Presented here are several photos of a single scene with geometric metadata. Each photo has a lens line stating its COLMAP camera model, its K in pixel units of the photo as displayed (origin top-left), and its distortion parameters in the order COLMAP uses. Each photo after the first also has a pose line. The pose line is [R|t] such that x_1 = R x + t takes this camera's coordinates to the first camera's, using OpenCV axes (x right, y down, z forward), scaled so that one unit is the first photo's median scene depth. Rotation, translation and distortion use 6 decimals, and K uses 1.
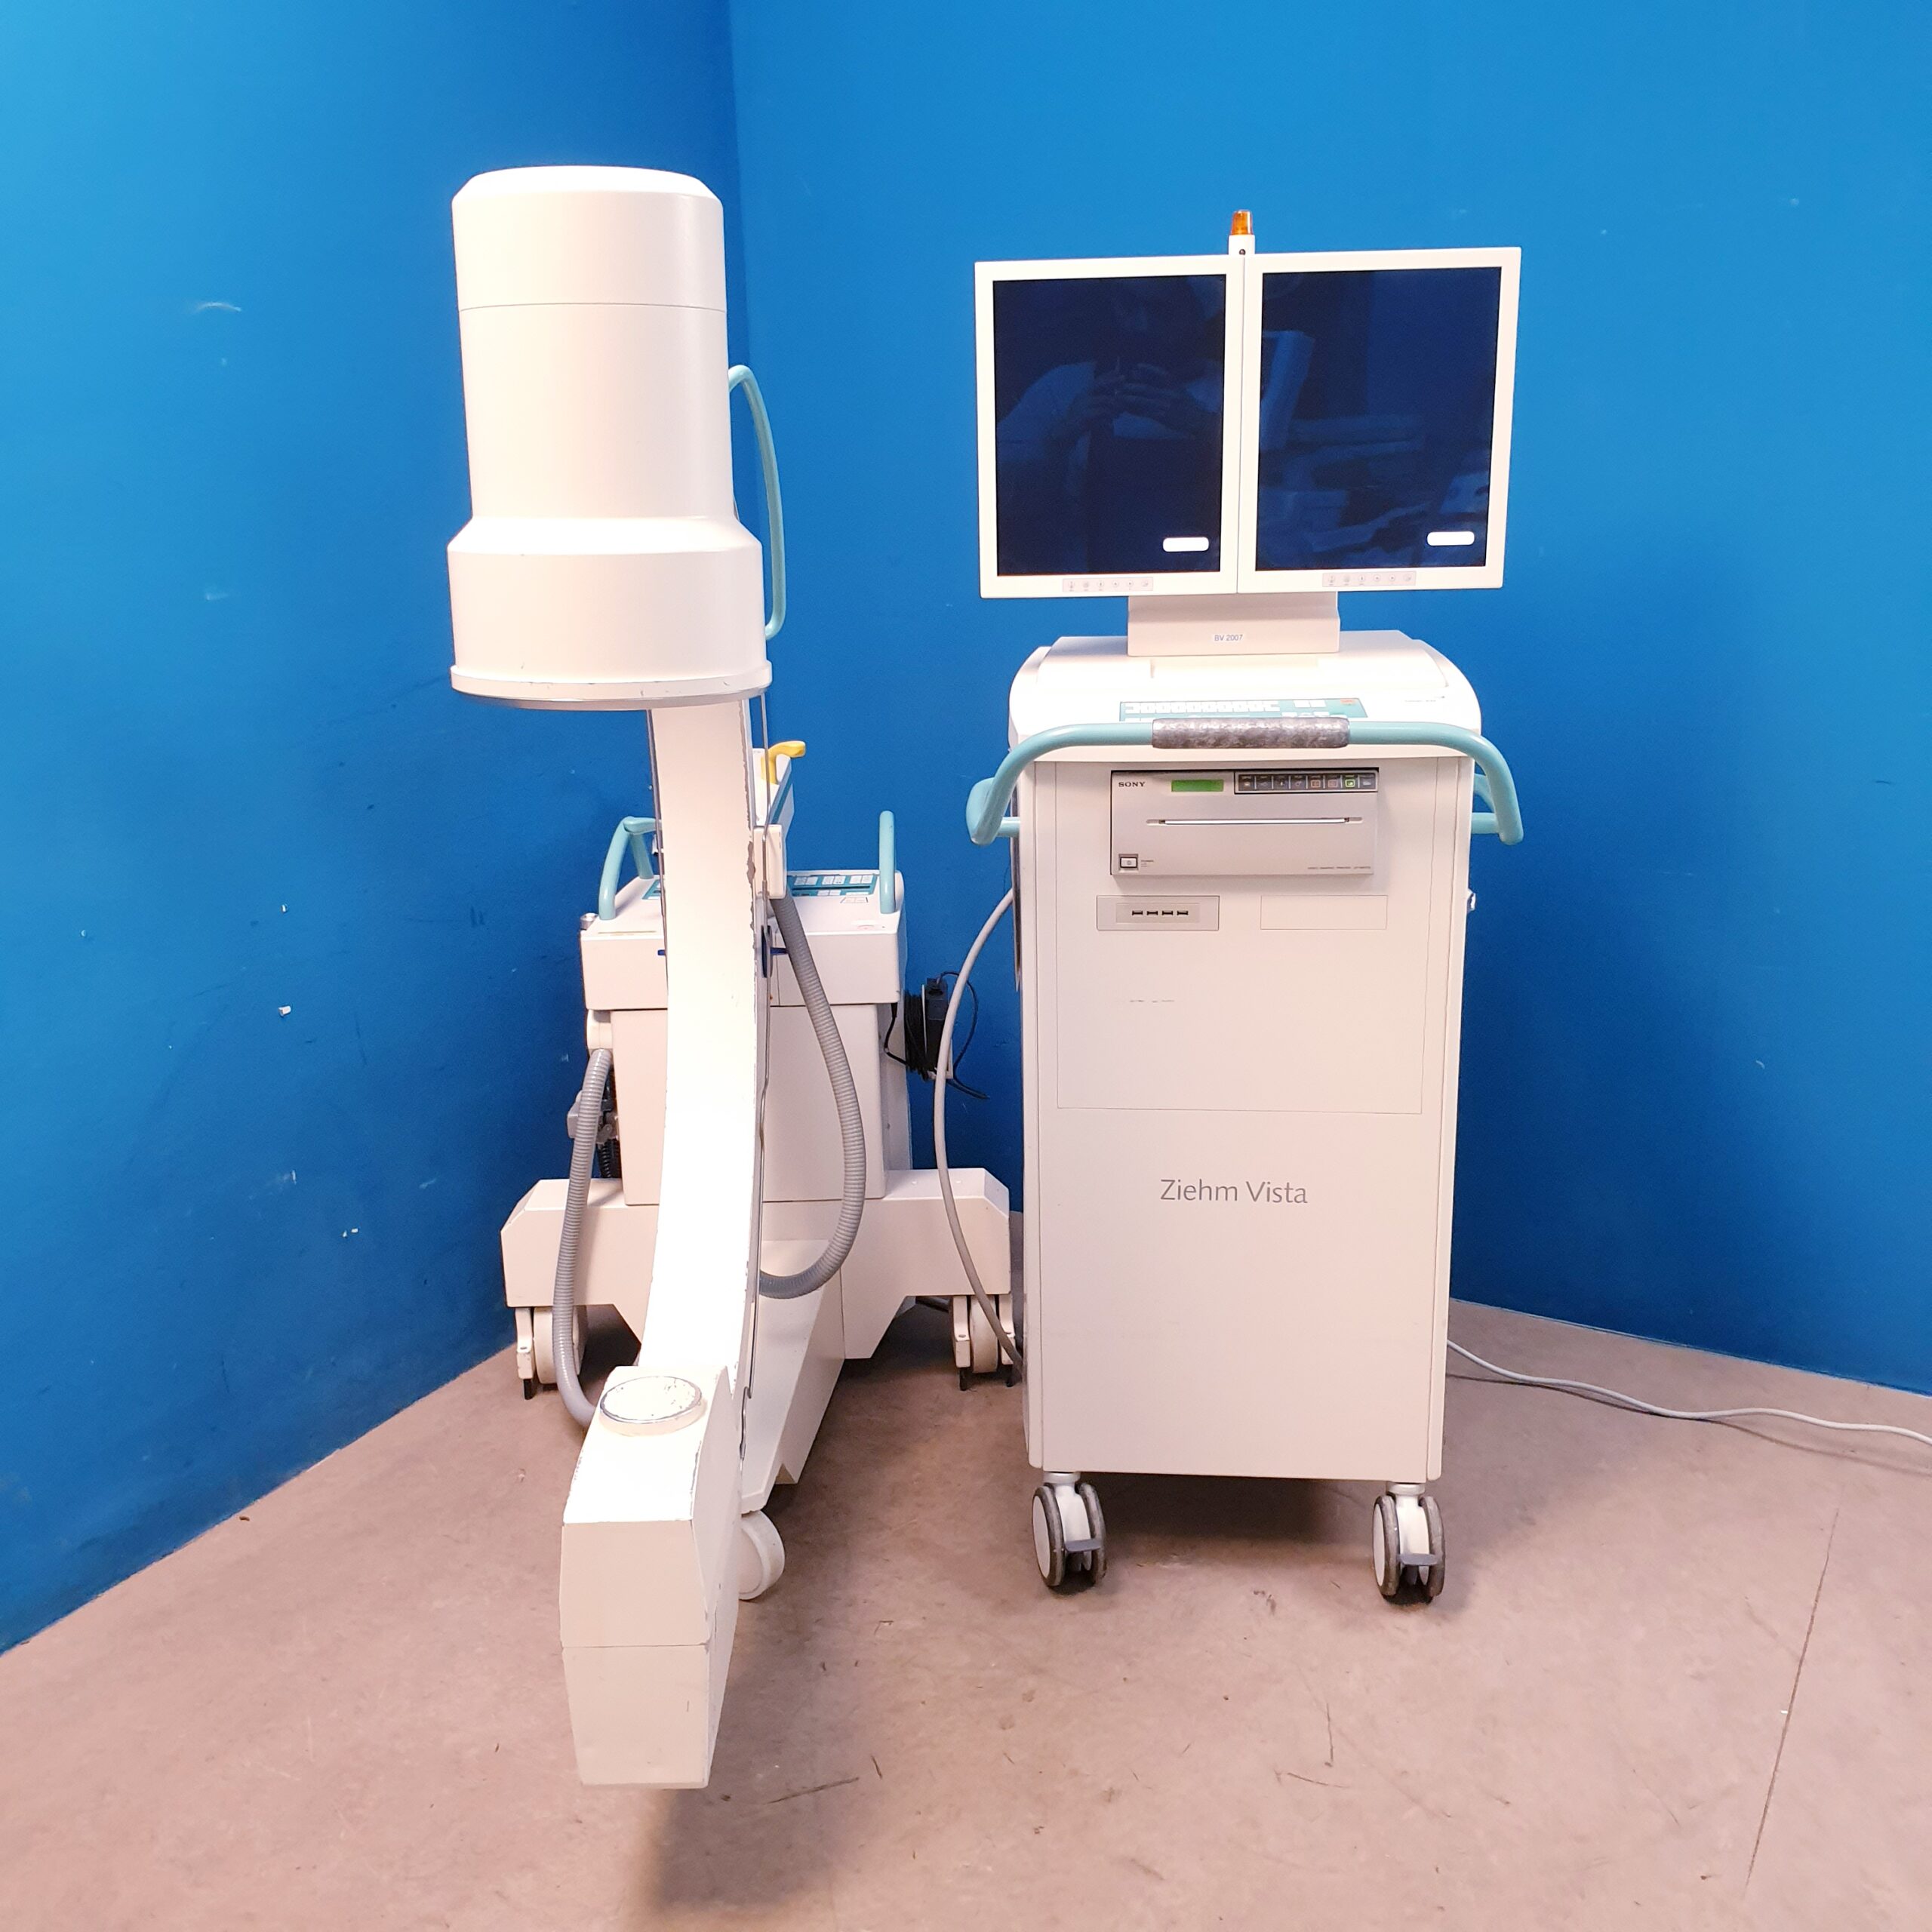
lens RADIAL K [[2028.4, 0, 962.7], [0, 2028.4, 968.1], [0, 0, 1]] dist [0.170484, -0.421236]
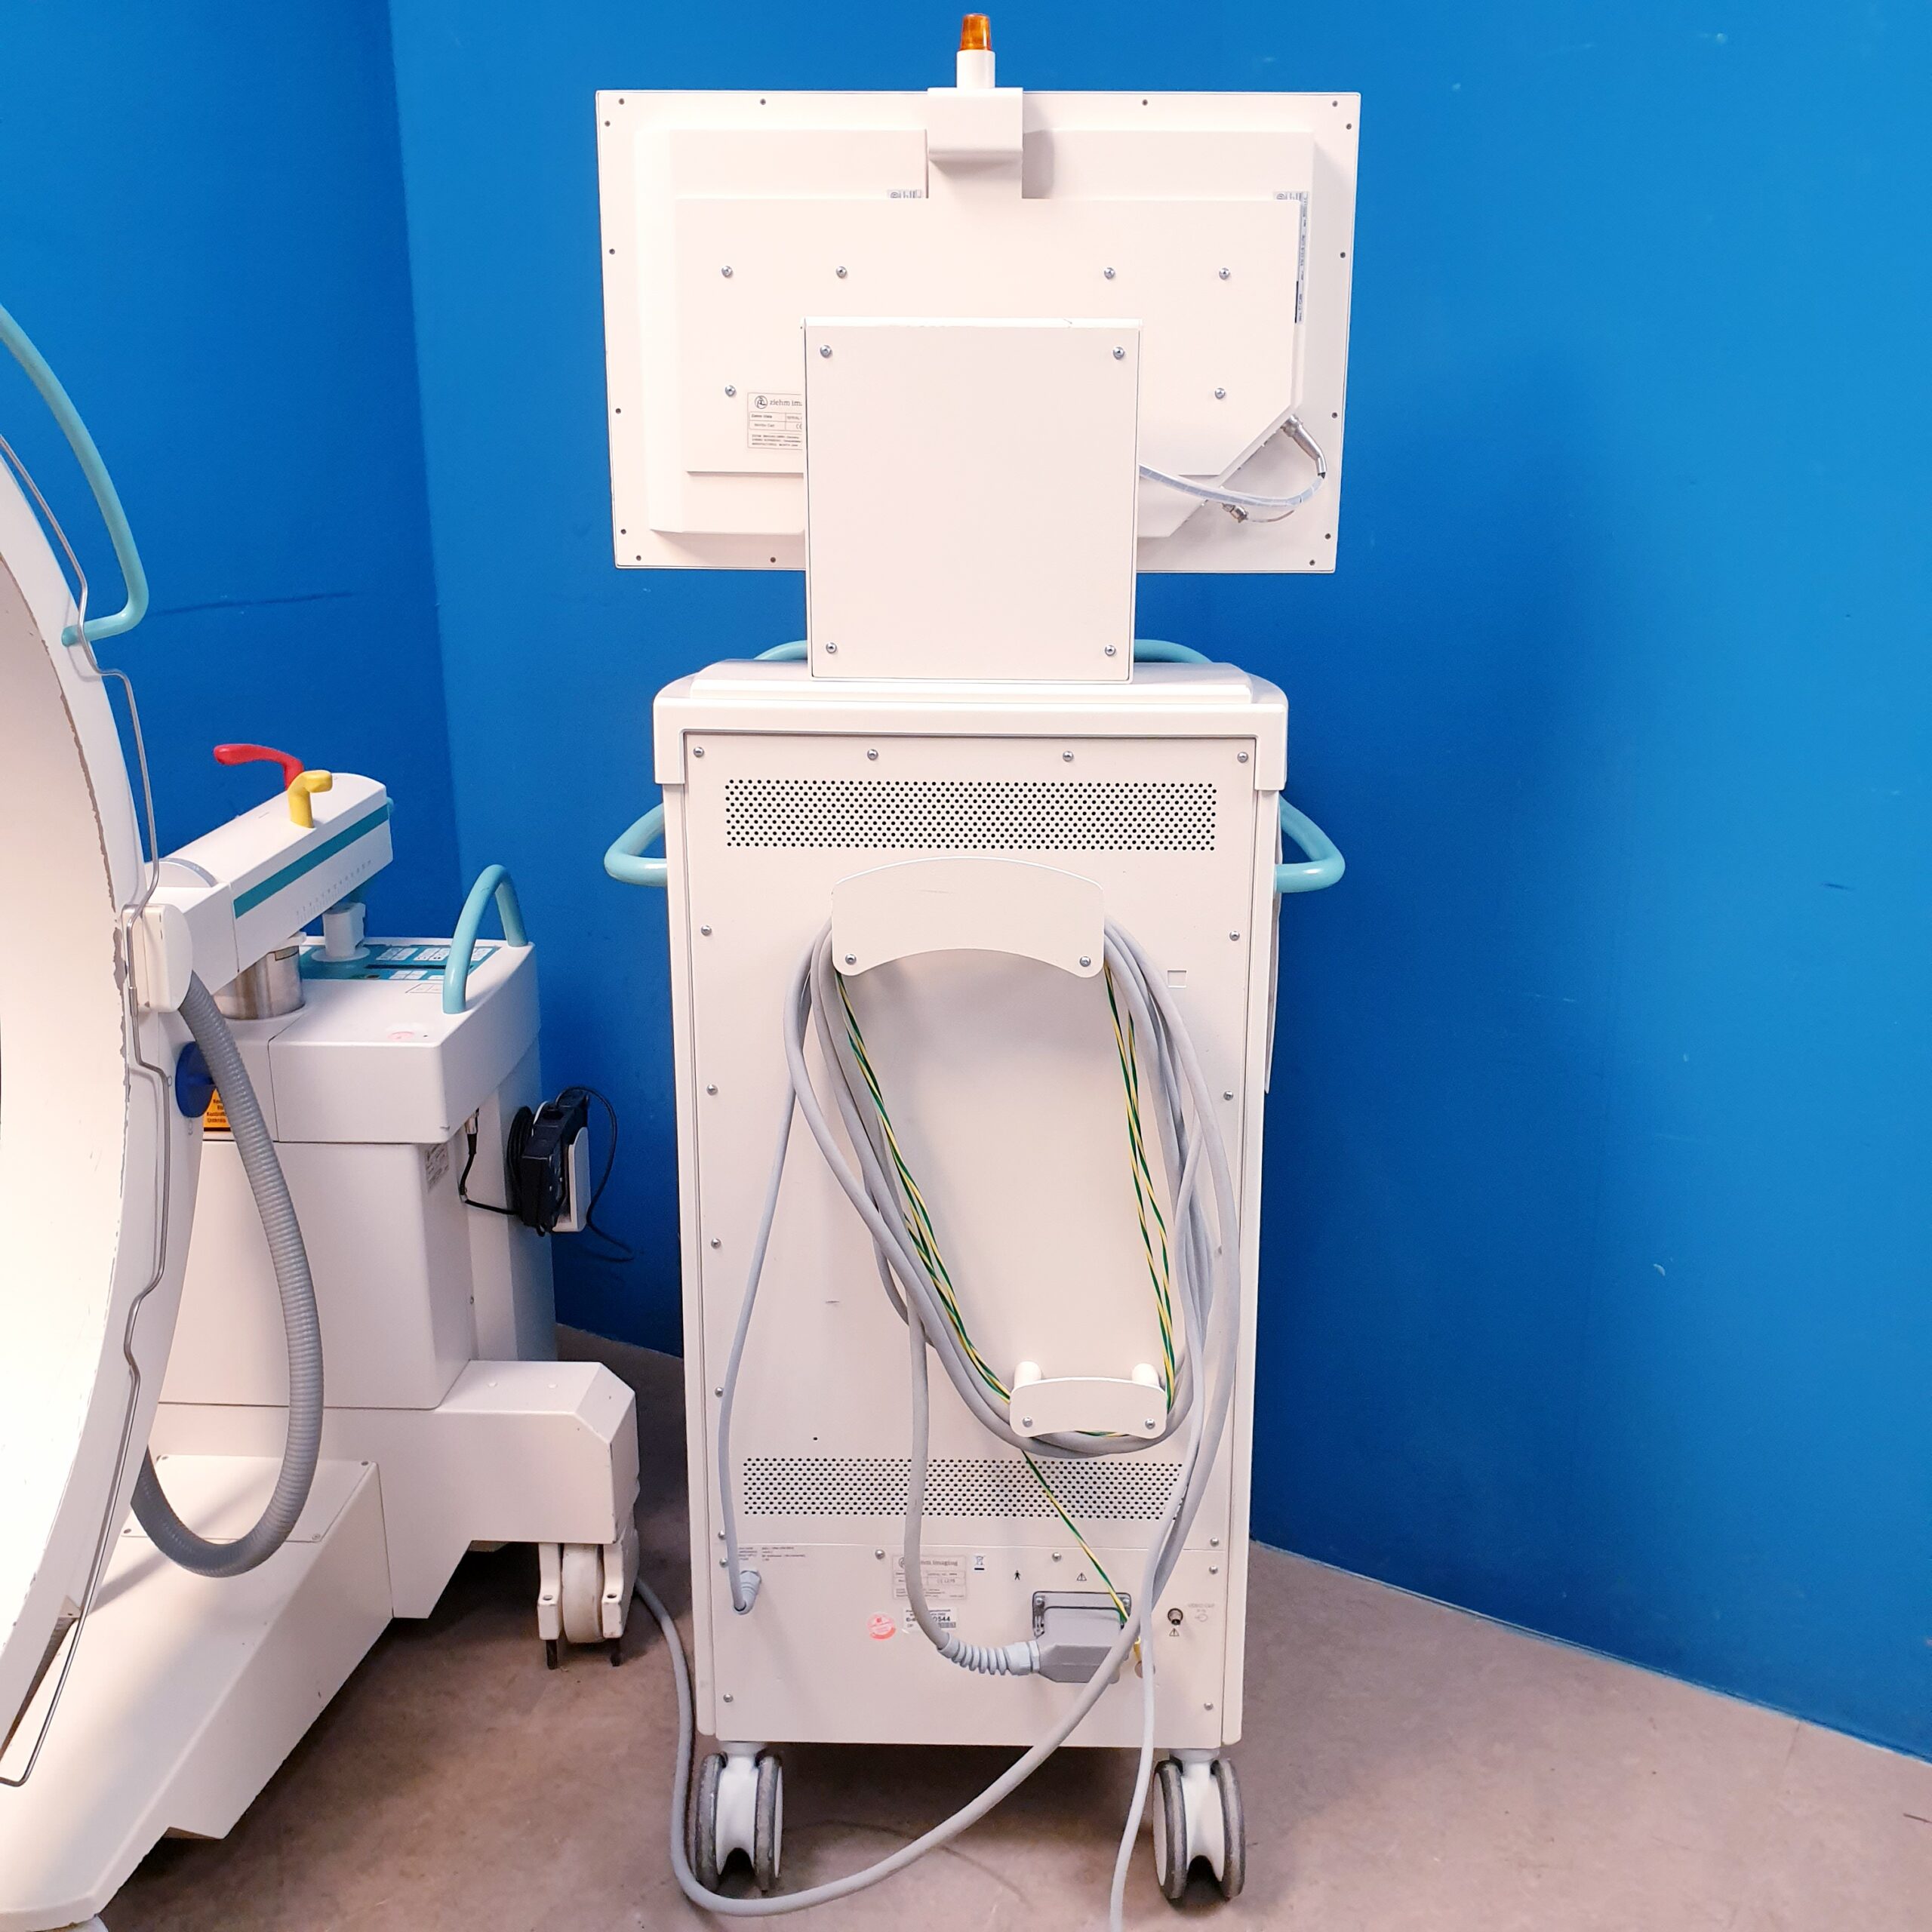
lens RADIAL K [[2042.7, 0, 987.4], [0, 2042.7, 966.4], [0, 0, 1]] dist [0.017681, 0.021771]
pose [[0.998473, 0.034860, -0.042853, 0.217625], [-0.034582, 0.999376, 0.007223, -0.065932], [0.043078, -0.005730, 0.999055, 0.339469]]
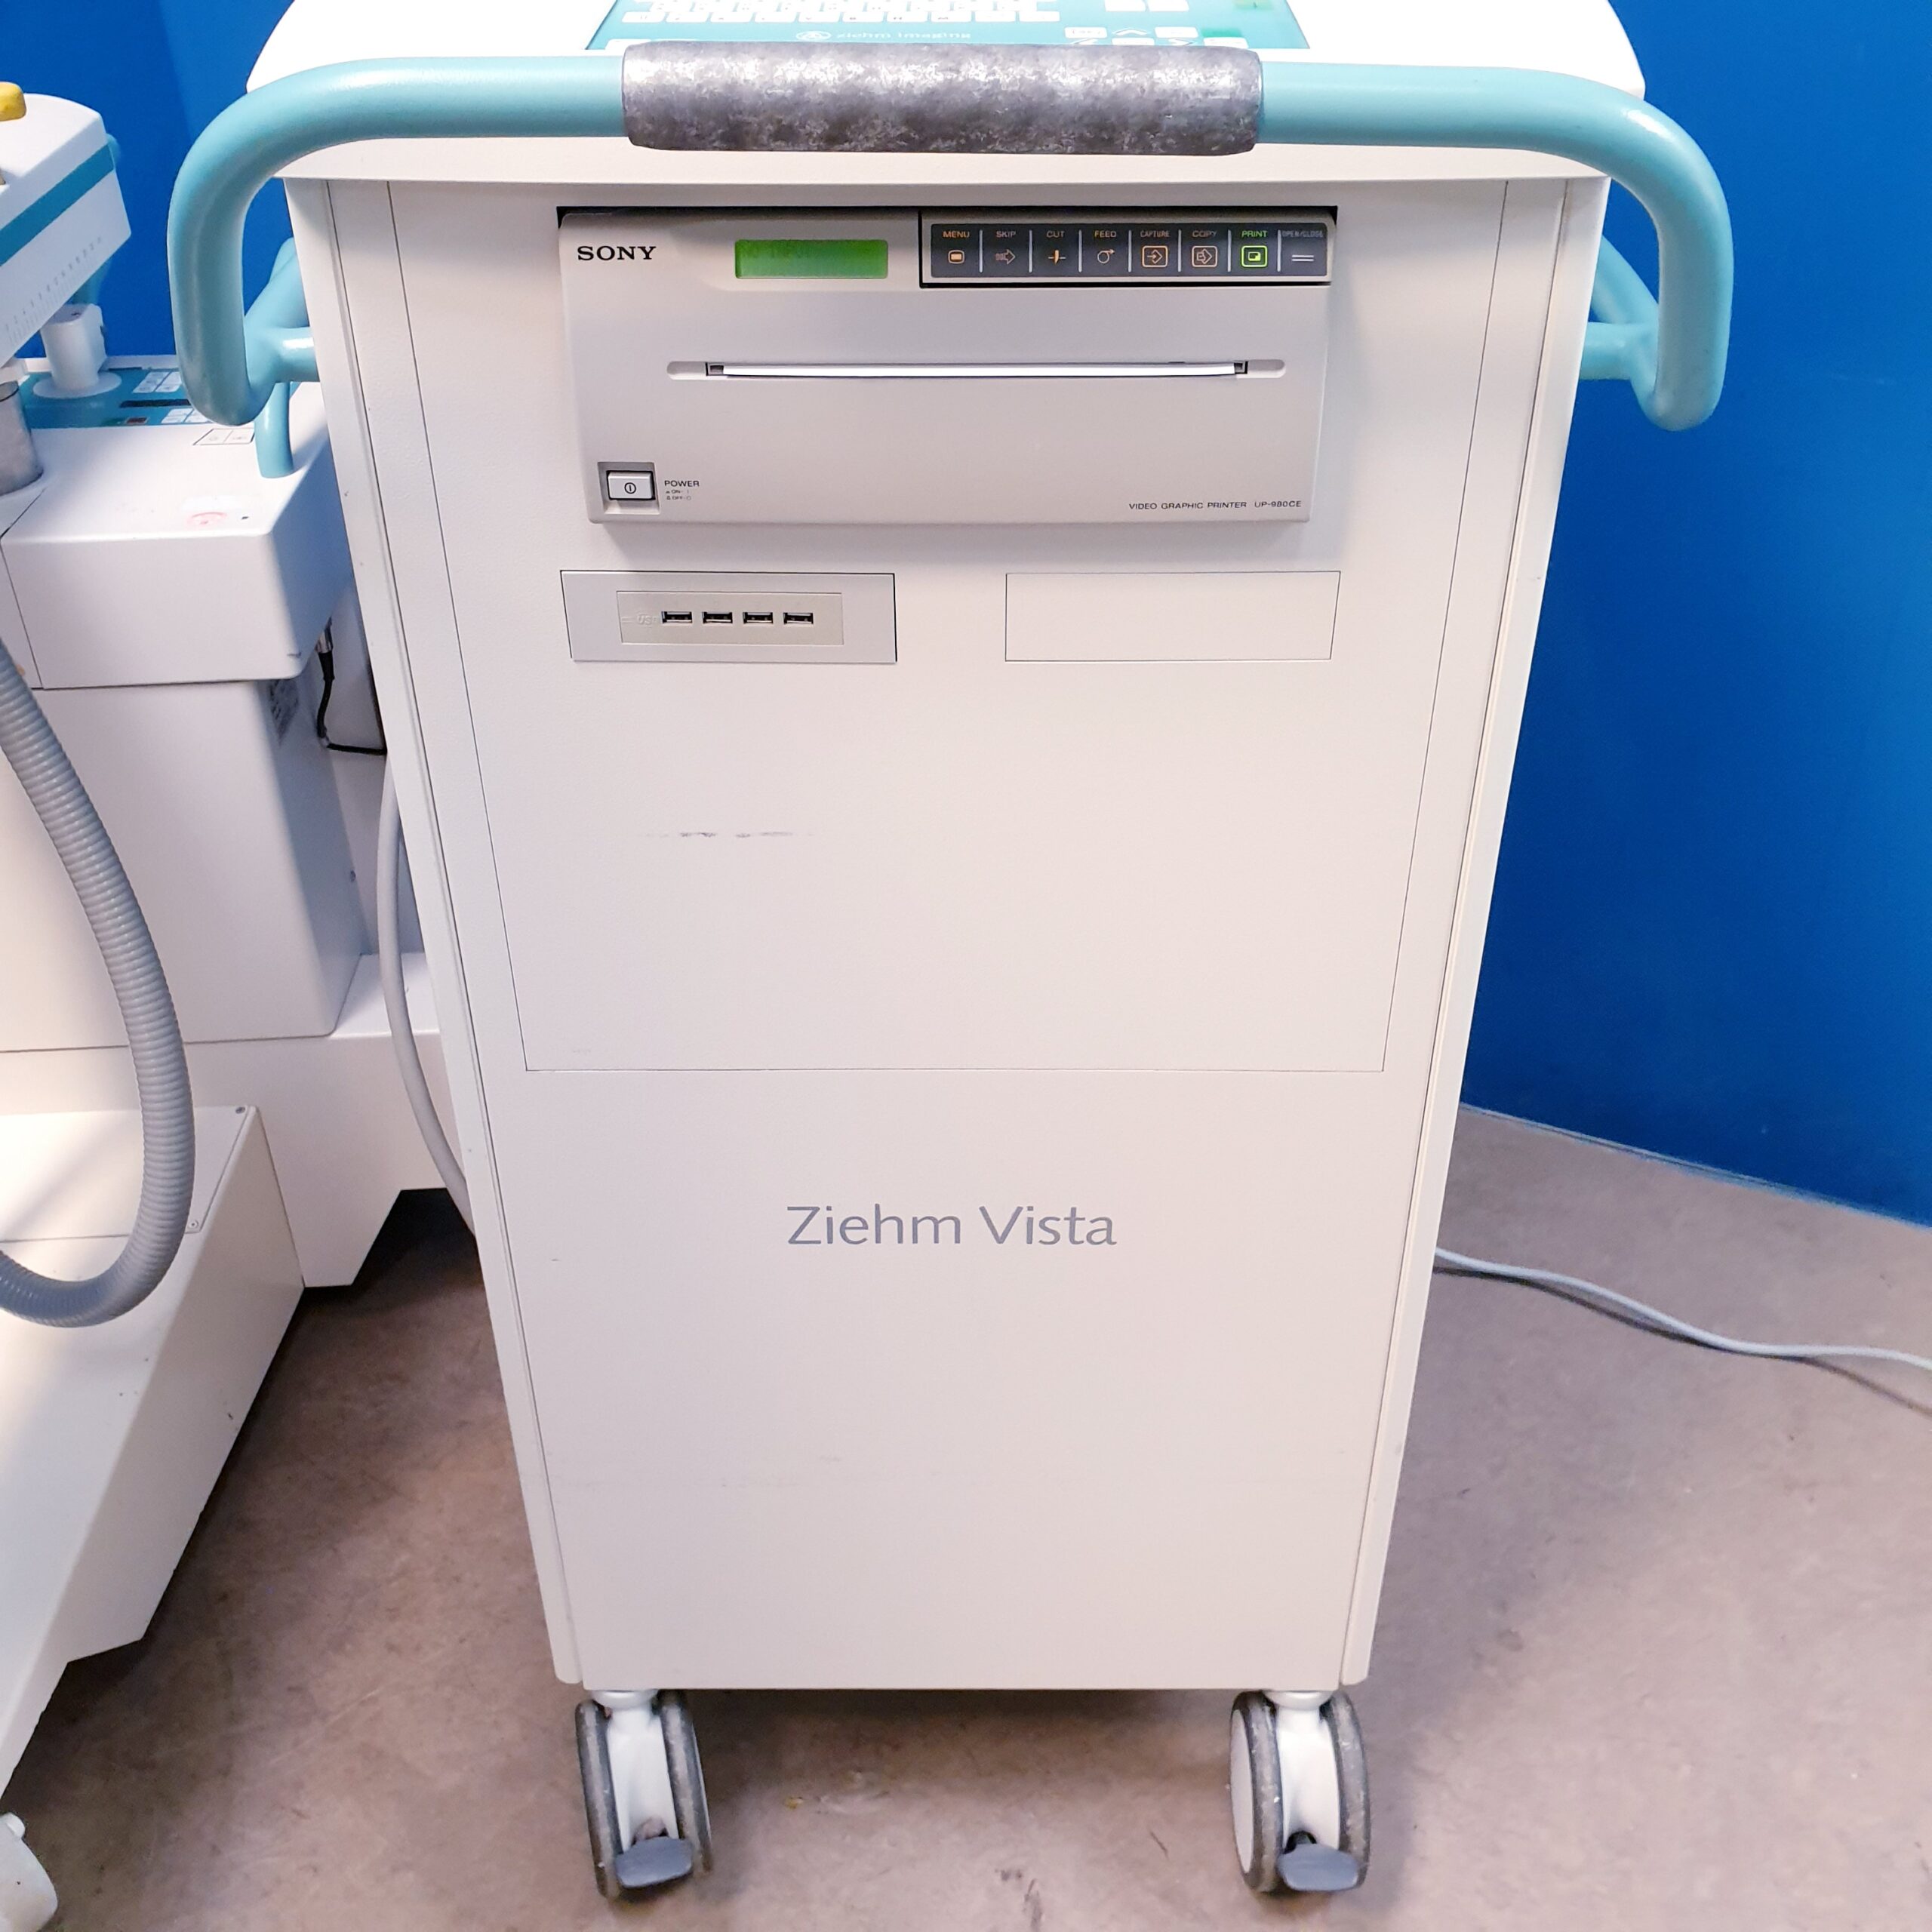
lens RADIAL K [[2015.0, 0, 978.5], [0, 2015.0, 941.3], [0, 0, 1]] dist [0.058819, -0.118576]
pose [[0.996759, -0.027860, 0.075461, 0.105933], [0.004355, 0.955422, 0.295210, -0.074626], [-0.080322, -0.293925, 0.952448, 0.594979]]
